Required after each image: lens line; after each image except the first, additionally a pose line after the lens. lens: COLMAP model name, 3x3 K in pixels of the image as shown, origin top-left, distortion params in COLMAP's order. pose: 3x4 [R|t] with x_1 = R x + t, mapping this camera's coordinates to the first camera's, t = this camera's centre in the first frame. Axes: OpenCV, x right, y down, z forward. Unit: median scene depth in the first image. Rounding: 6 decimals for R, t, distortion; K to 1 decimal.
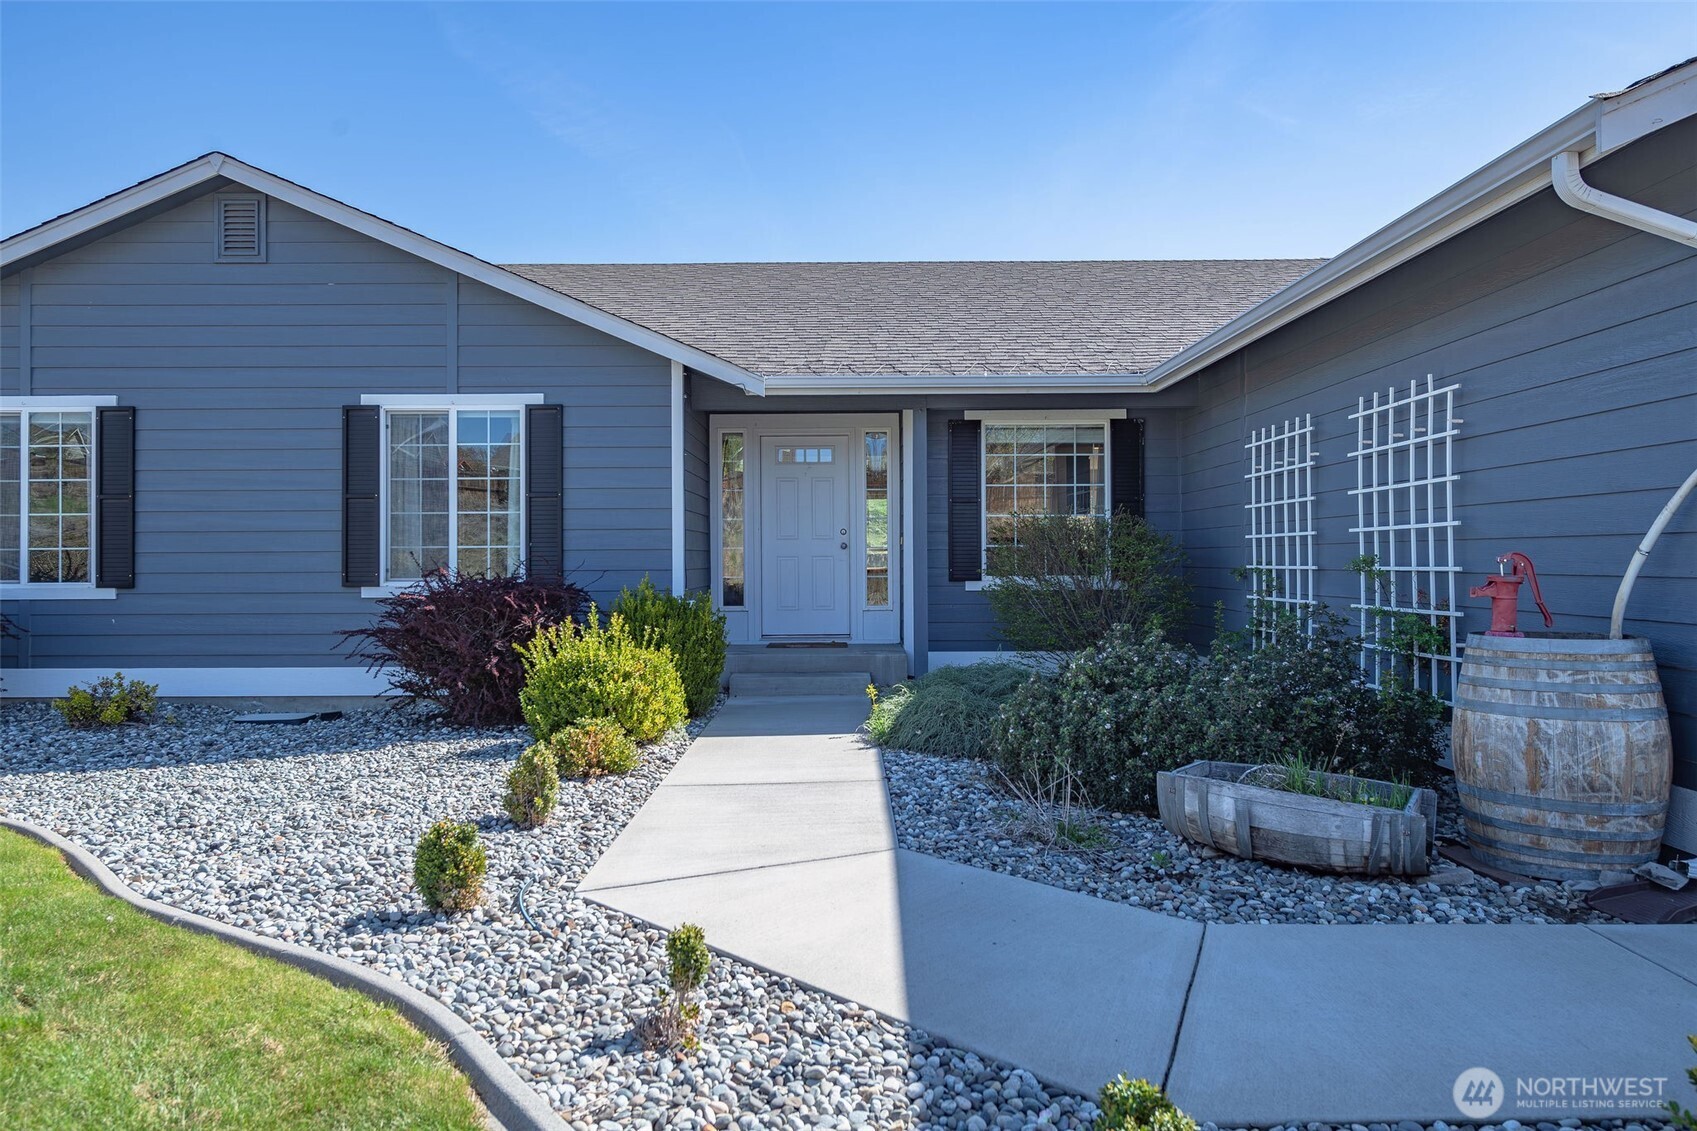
lens RADIAL K [[1158.1, 0, 841.7], [0, 1158.1, 560.4], [0, 0, 1]] dist [-0.004780, -0.000419]
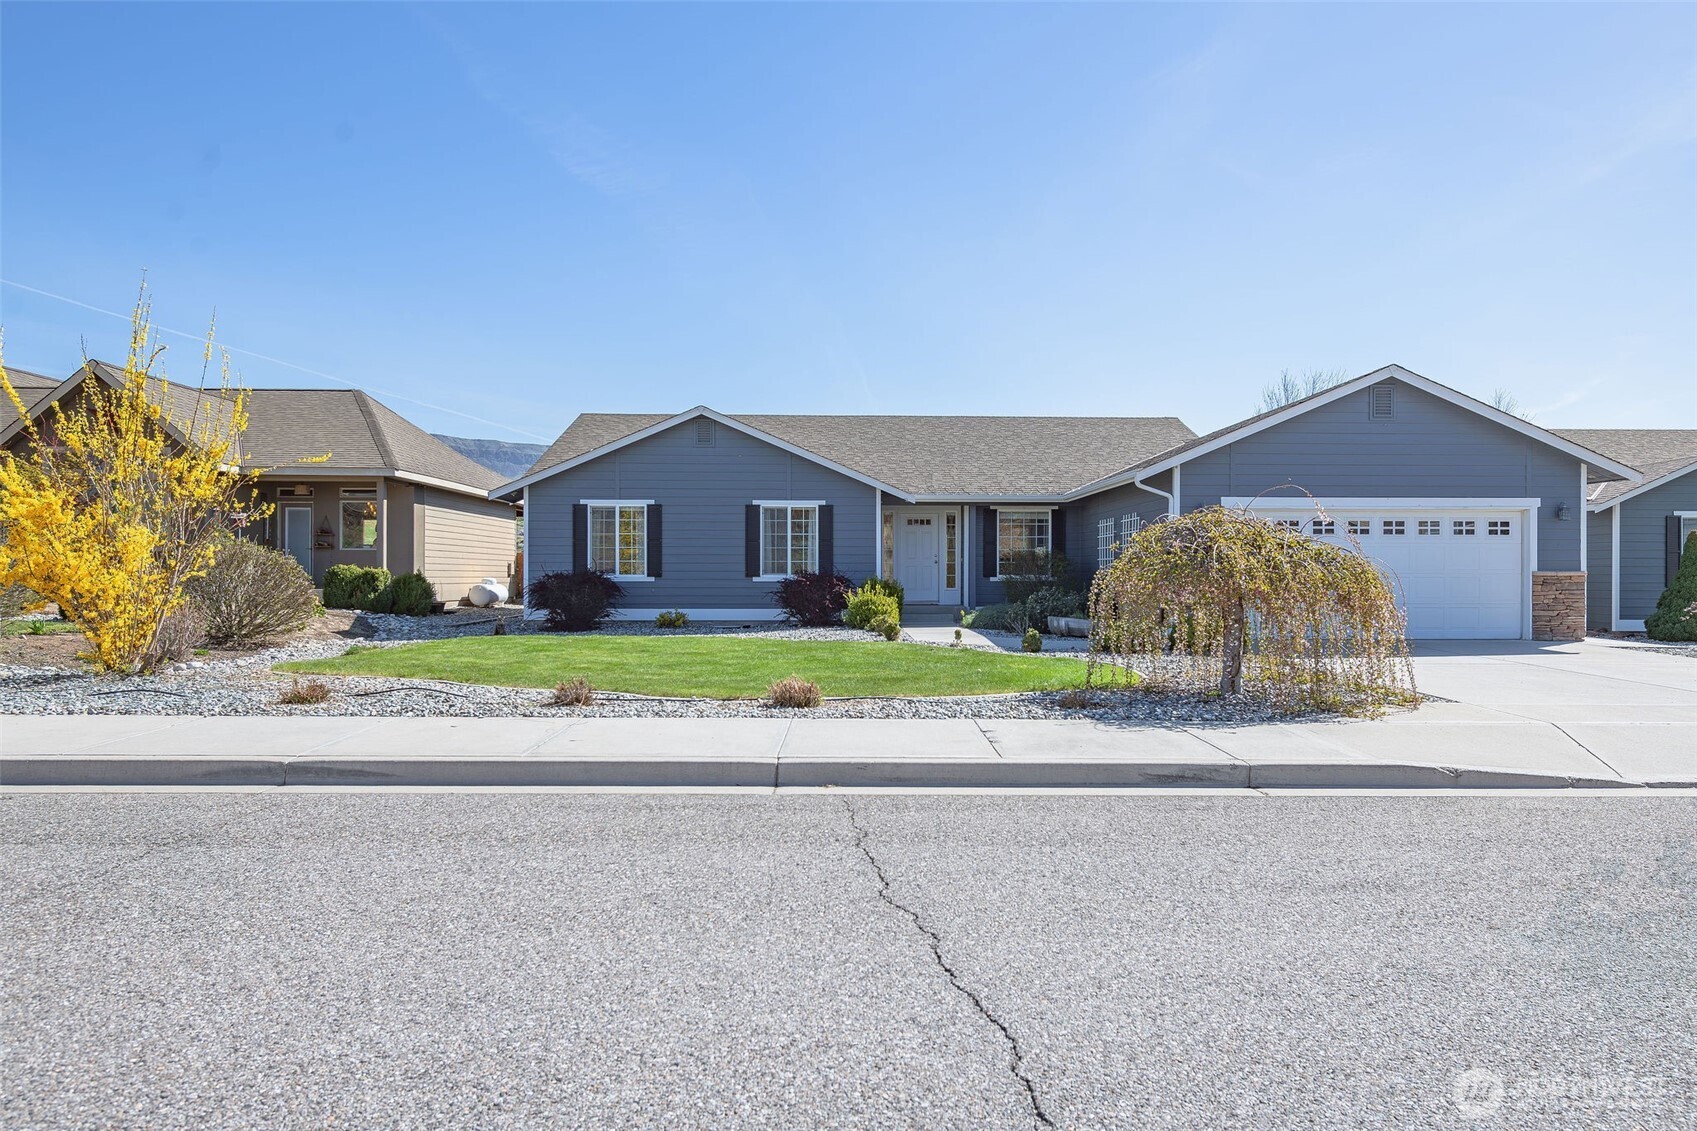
lens RADIAL K [[1038.0, 0, 856.4], [0, 1038.0, 568.7], [0, 0, 1]] dist [-0.000050, -0.000001]
pose [[0.999940, 0.006698, 0.008714, -0.208458], [-0.006663, 0.999970, -0.004008, 0.012588], [-0.008740, 0.003950, 0.999954, -1.259965]]
